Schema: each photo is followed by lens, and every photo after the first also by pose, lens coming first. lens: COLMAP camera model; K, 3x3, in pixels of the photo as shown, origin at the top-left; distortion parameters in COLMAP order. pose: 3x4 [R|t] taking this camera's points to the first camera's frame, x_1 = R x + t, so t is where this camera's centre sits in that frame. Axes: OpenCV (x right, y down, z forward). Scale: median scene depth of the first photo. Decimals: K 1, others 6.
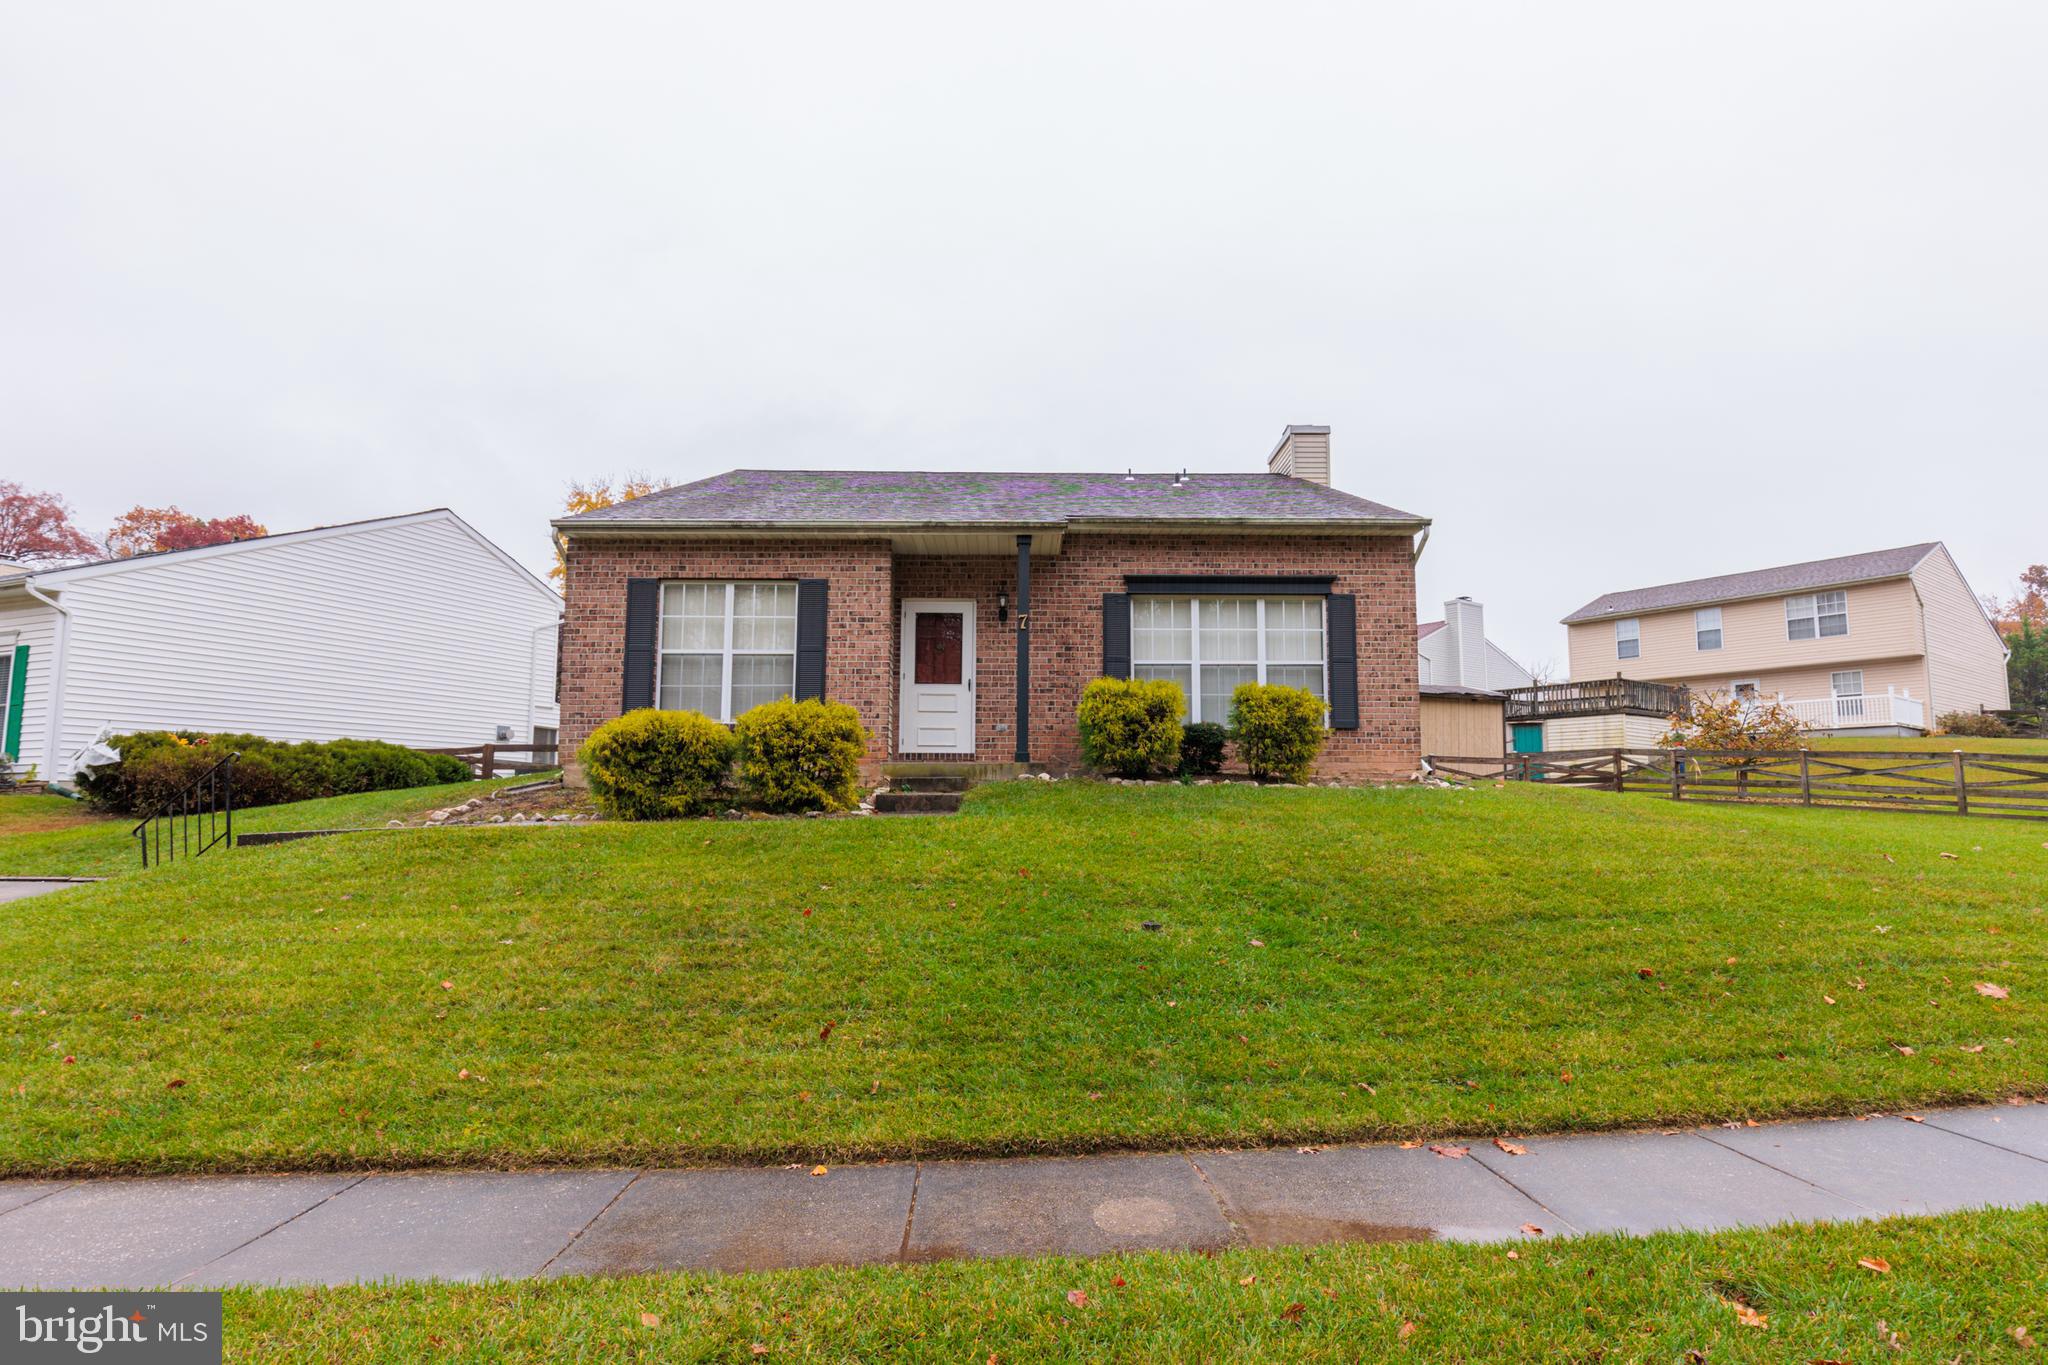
lens RADIAL K [[1137.5, 0, 1045.0], [0, 1137.5, 678.6], [0, 0, 1]] dist [0.016450, 0.001213]
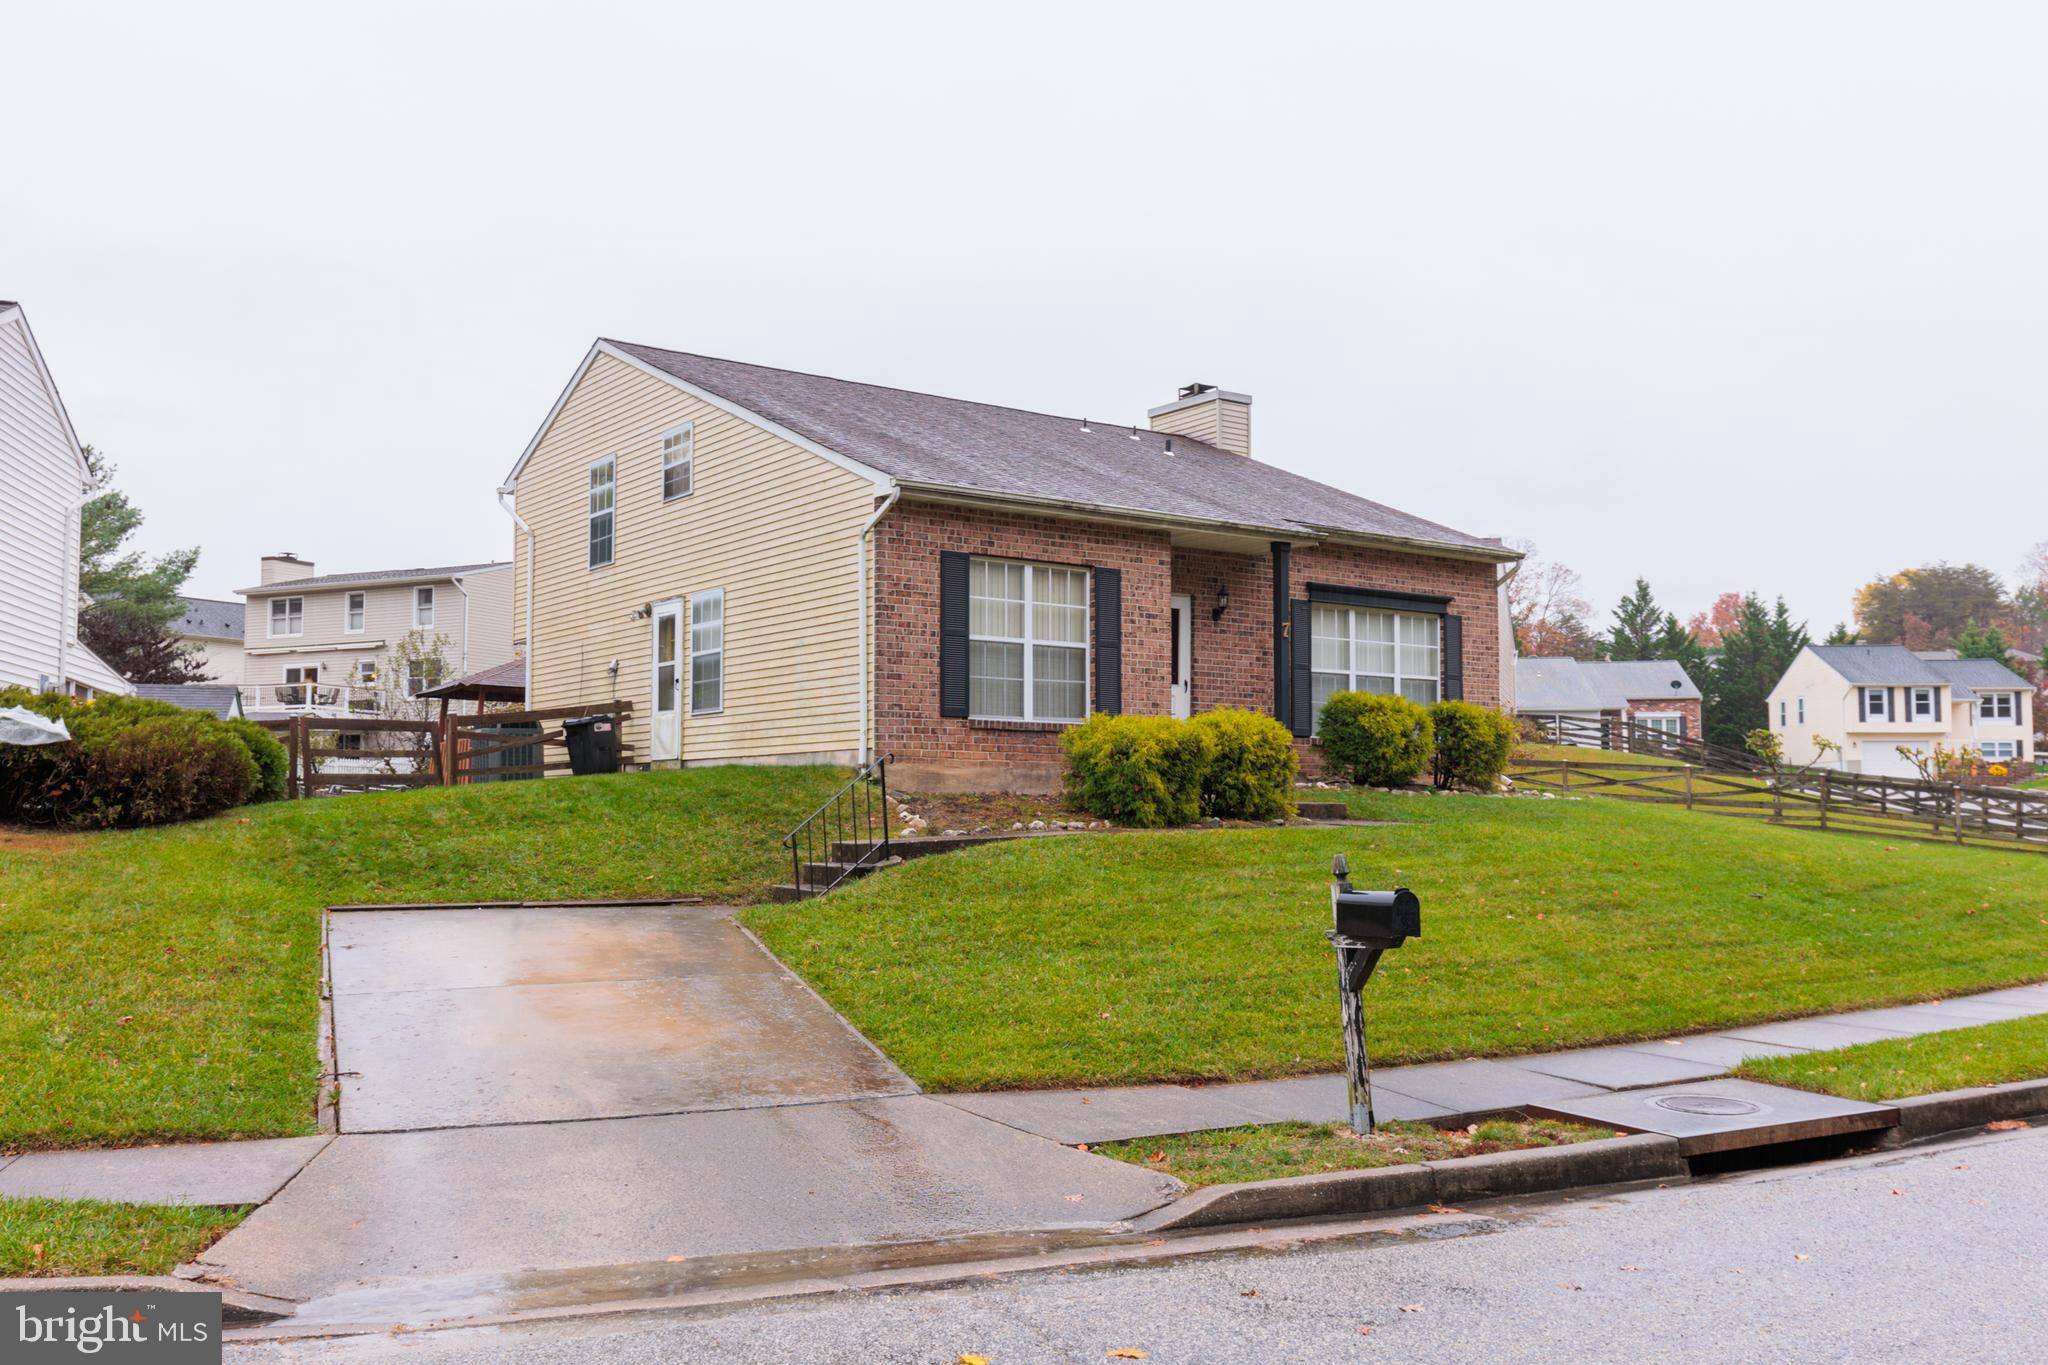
lens RADIAL K [[1827.0, 0, 1044.8], [0, 1827.0, 637.7], [0, 0, 1]] dist [-0.009370, -0.003038]
pose [[0.810881, 0.057535, 0.582376, -1.055742], [-0.068468, 0.997648, -0.003229, -0.021852], [-0.581192, -0.037256, 0.812913, -0.166247]]
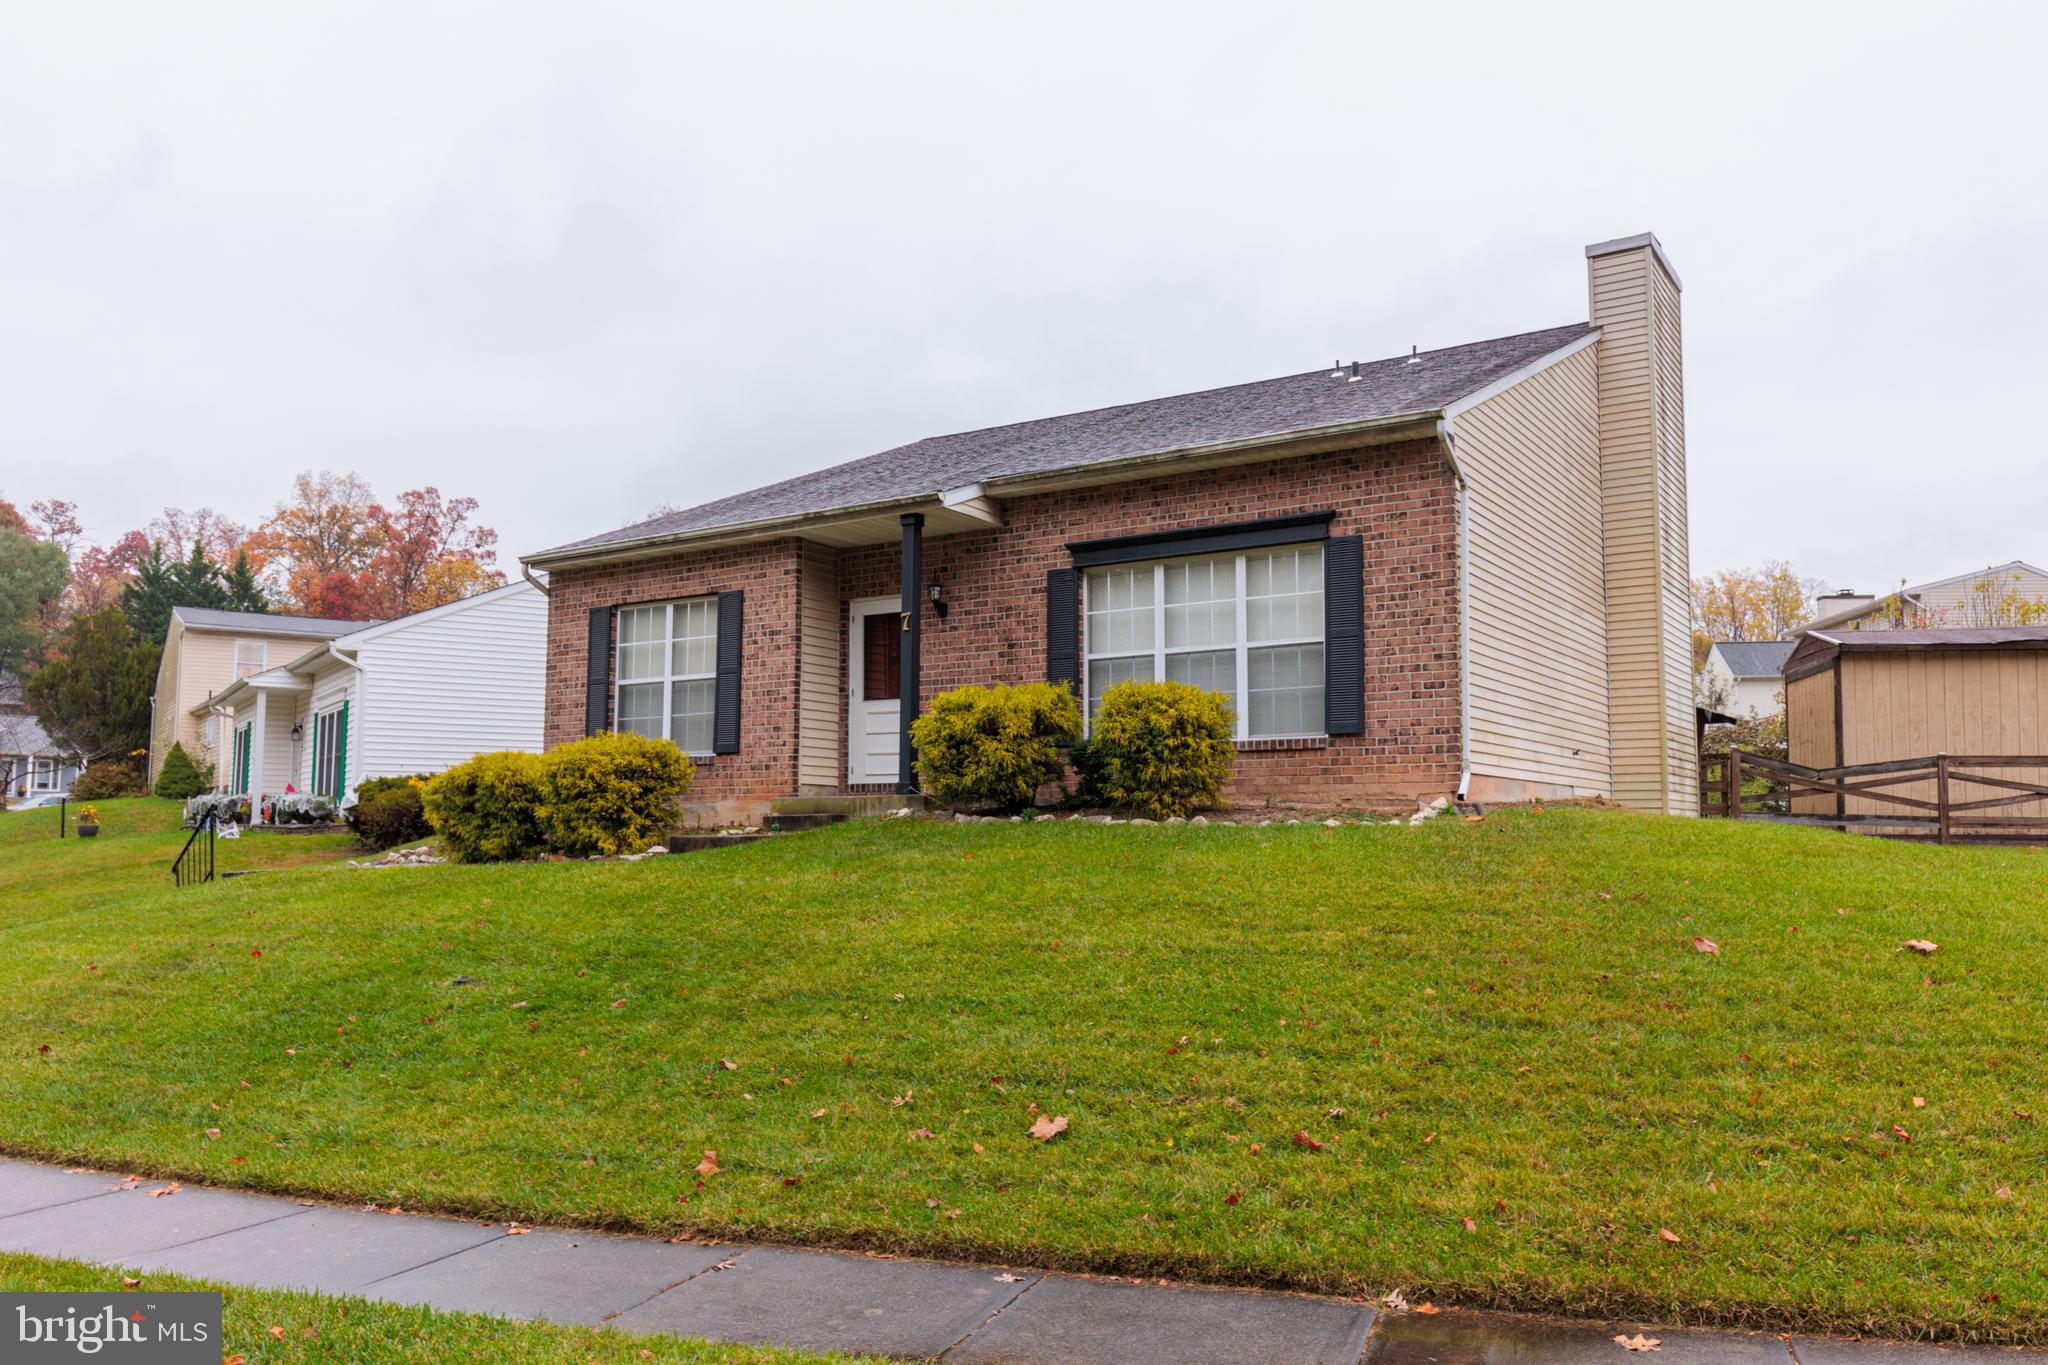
lens RADIAL K [[1618.1, 0, 1005.7], [0, 1618.1, 675.4], [0, 0, 1]] dist [0.017376, -0.002626]
pose [[0.814301, -0.061558, -0.577169, 0.659802], [0.066664, 0.997699, -0.012357, 0.007112], [0.576602, -0.028414, 0.816531, 0.093715]]
